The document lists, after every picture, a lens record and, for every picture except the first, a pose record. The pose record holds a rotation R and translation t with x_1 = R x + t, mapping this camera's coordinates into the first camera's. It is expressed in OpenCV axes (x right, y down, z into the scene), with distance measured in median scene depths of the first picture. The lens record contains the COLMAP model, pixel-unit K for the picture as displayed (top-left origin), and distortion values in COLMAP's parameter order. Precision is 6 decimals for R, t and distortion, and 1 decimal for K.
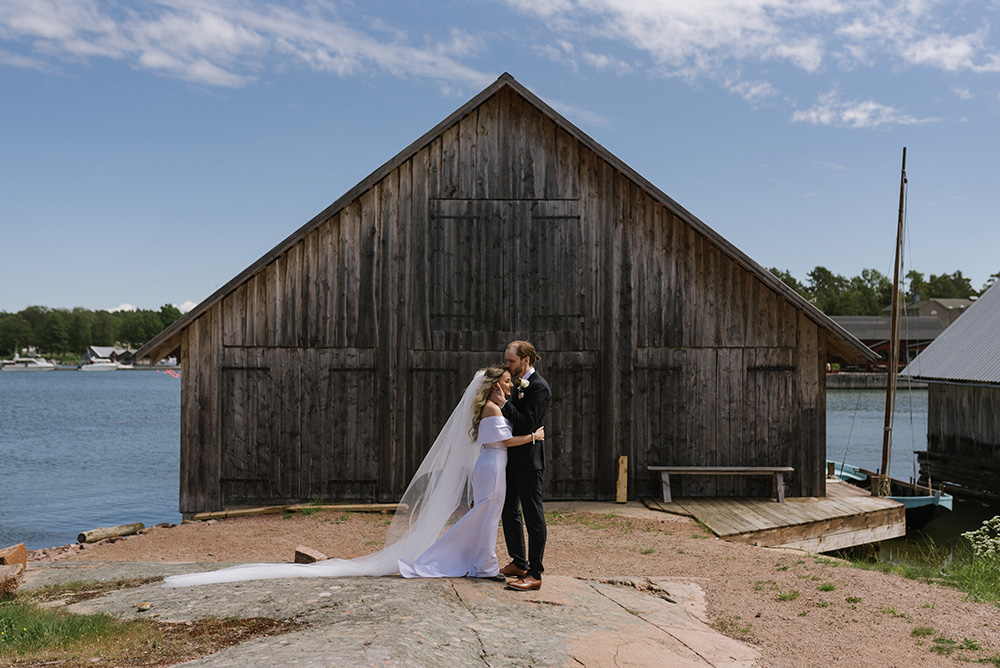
lens RADIAL K [[1029.5, 0, 499.9], [0, 1029.5, 335.1], [0, 0, 1]] dist [0.007055, 0.000000]
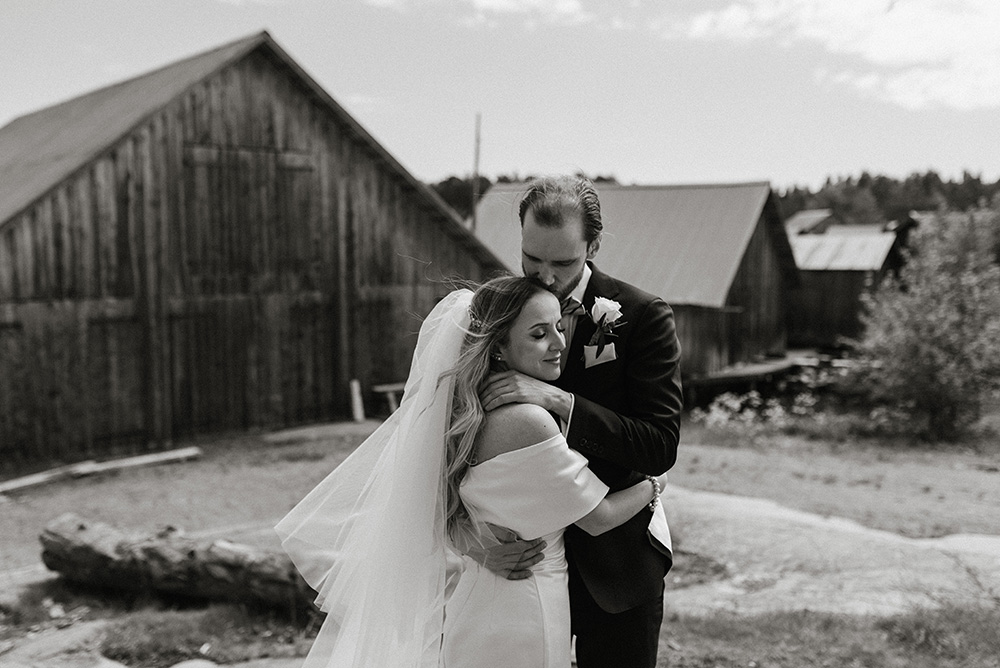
lens RADIAL K [[1029.5, 0, 499.8], [0, 1029.5, 337.8], [0, 0, 1]] dist [0.007055, 0.000000]
pose [[0.749614, -0.072018, 0.657946, -0.507342], [0.007410, 0.994913, 0.100460, -0.044402], [-0.661834, -0.070431, 0.746334, 0.038968]]
